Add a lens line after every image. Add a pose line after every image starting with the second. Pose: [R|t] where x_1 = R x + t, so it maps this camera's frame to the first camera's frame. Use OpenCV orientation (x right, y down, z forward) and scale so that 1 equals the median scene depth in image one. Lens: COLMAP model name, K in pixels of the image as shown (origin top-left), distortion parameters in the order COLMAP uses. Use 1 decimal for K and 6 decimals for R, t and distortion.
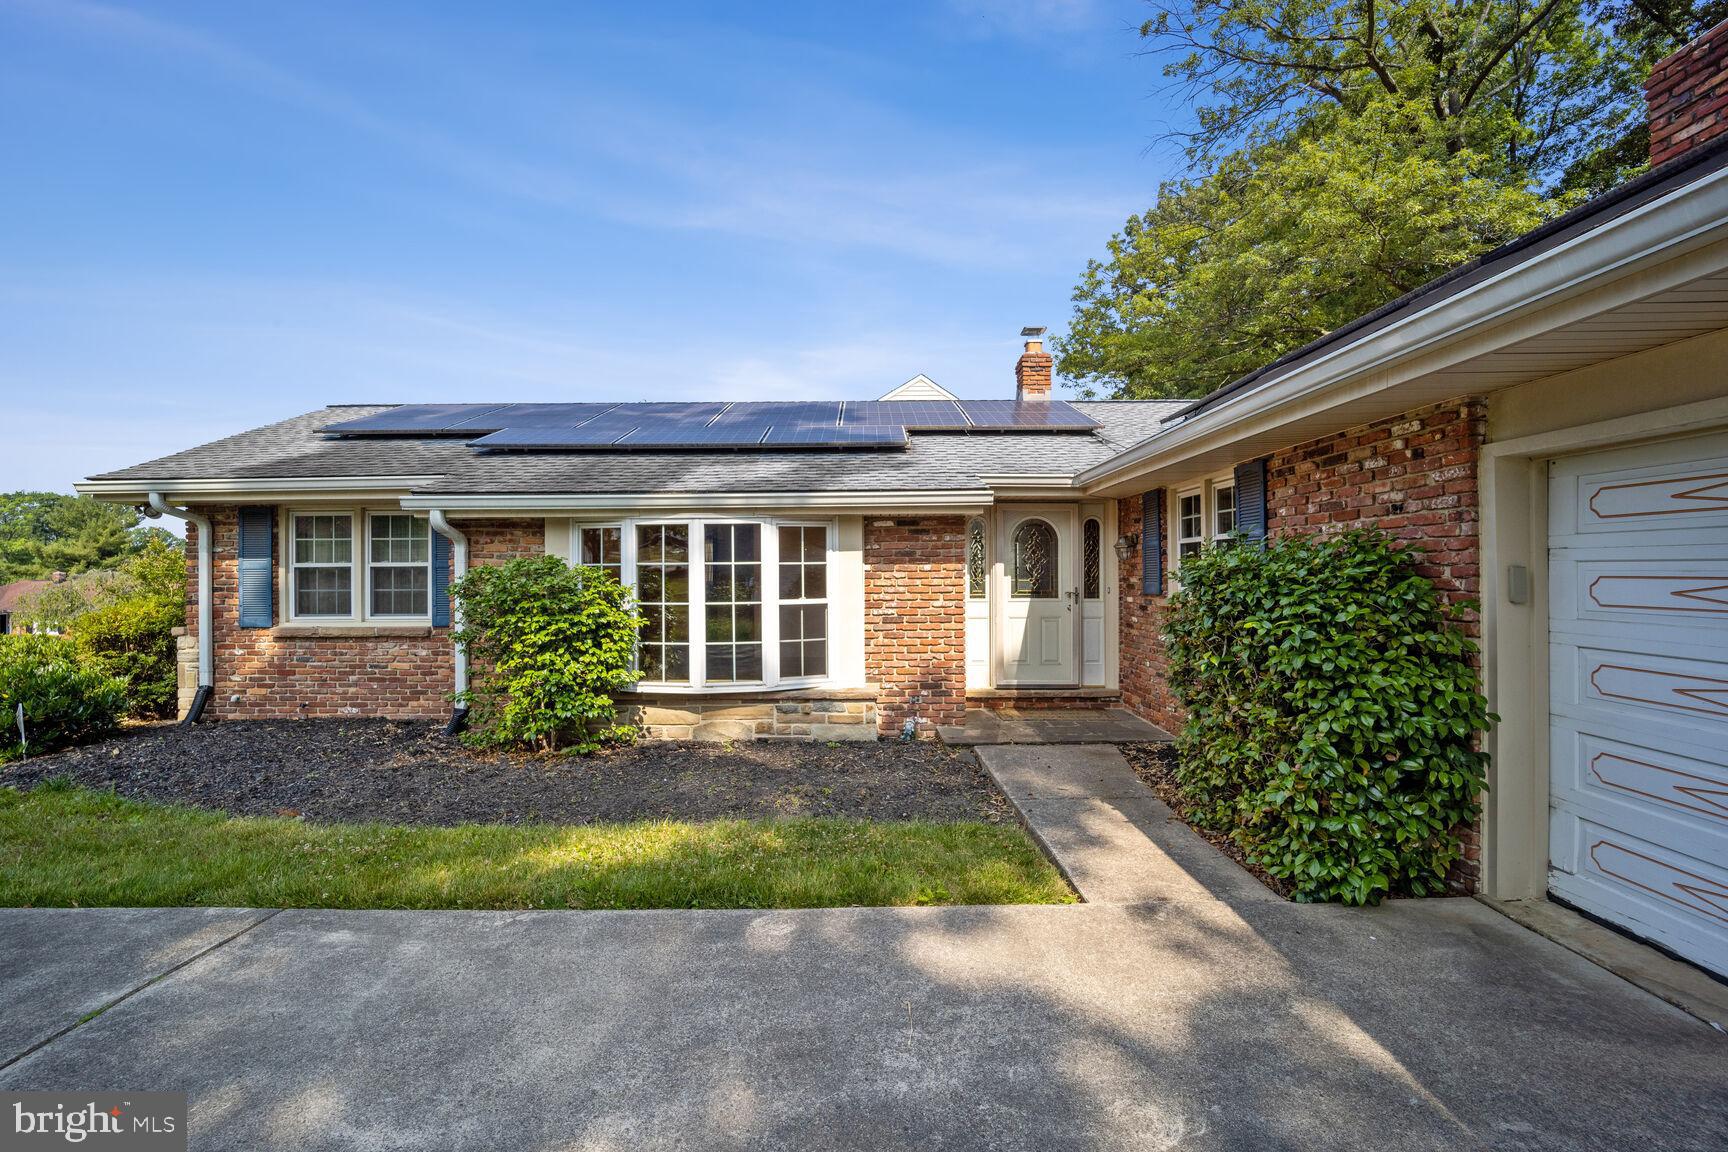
lens RADIAL K [[703.6, 0, 864.0], [0, 703.6, 576.0], [0, 0, 1]] dist [-0.021095, 0.000727]
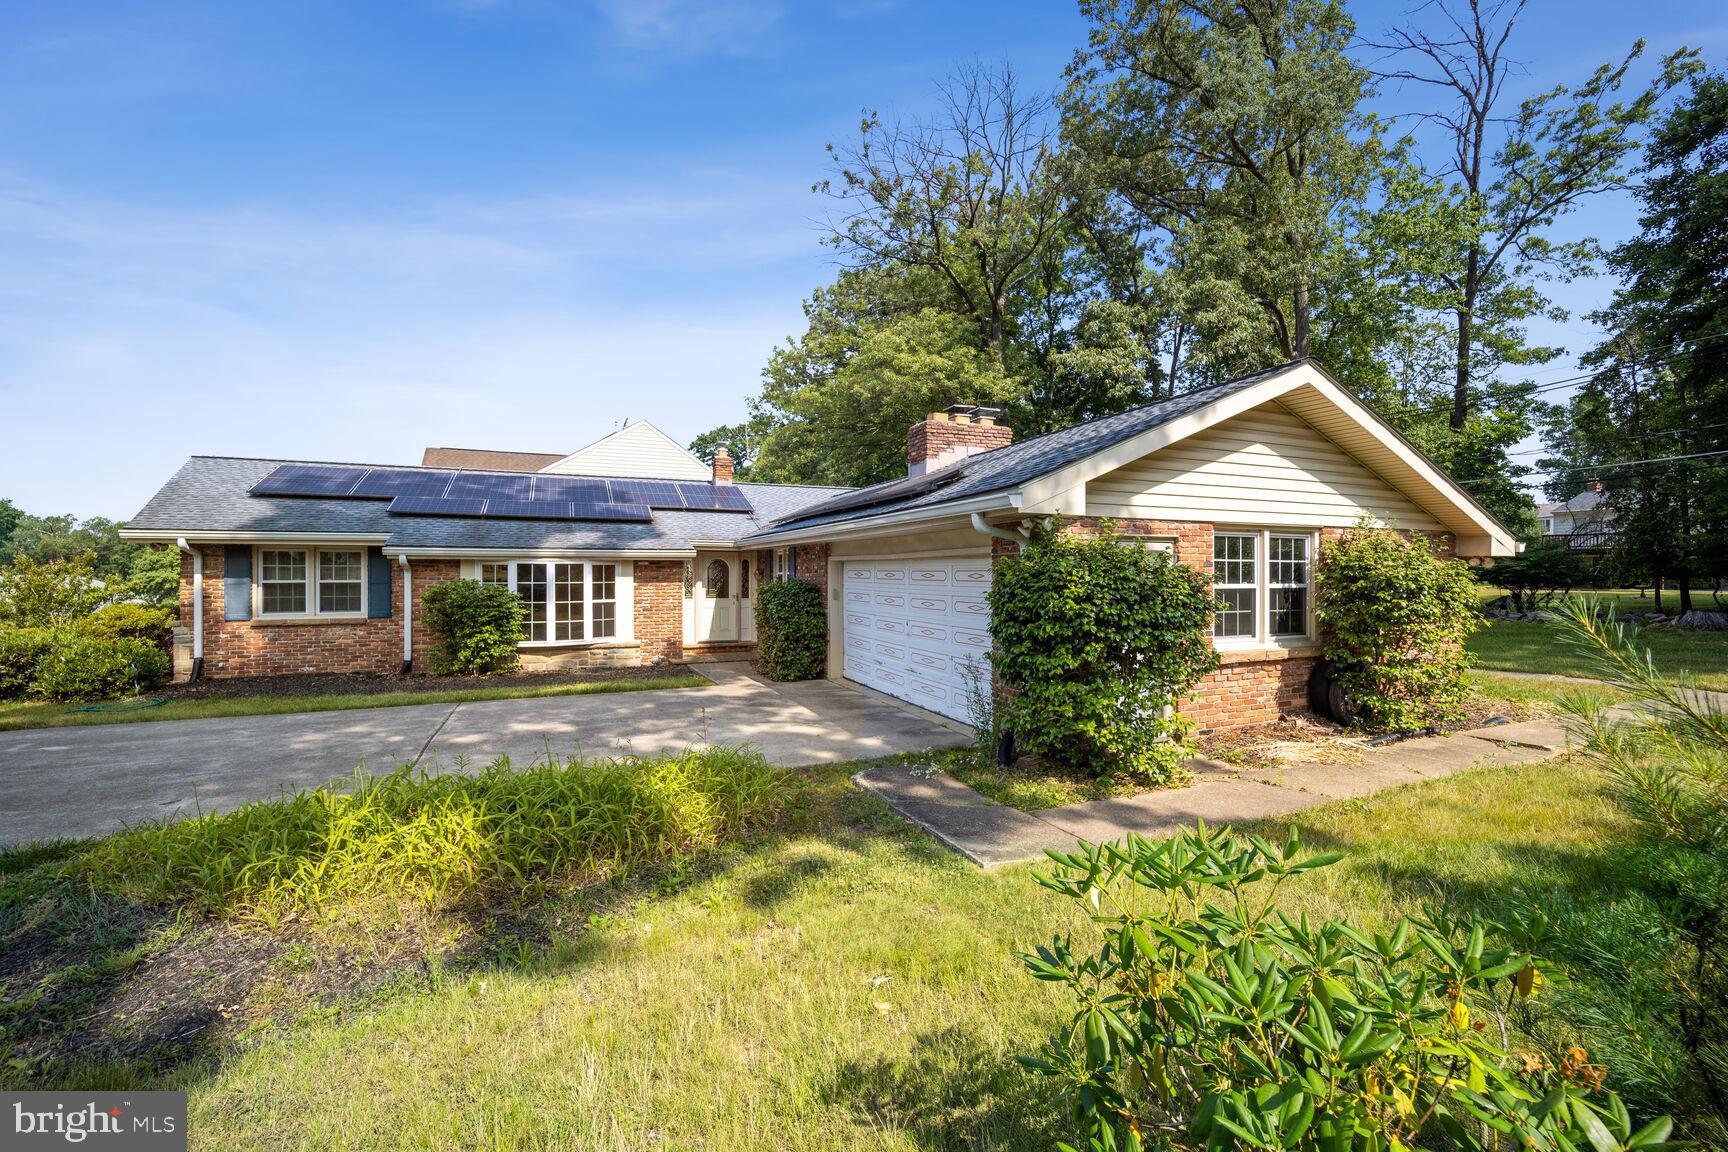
lens RADIAL K [[703.6, 0, 864.0], [0, 703.6, 576.0], [0, 0, 1]] dist [-0.021095, 0.000727]
pose [[0.918582, 0.004161, 0.395210, -0.189342], [-0.005044, 0.999987, 0.001195, -0.041672], [-0.395199, -0.003091, 0.918590, -1.146036]]
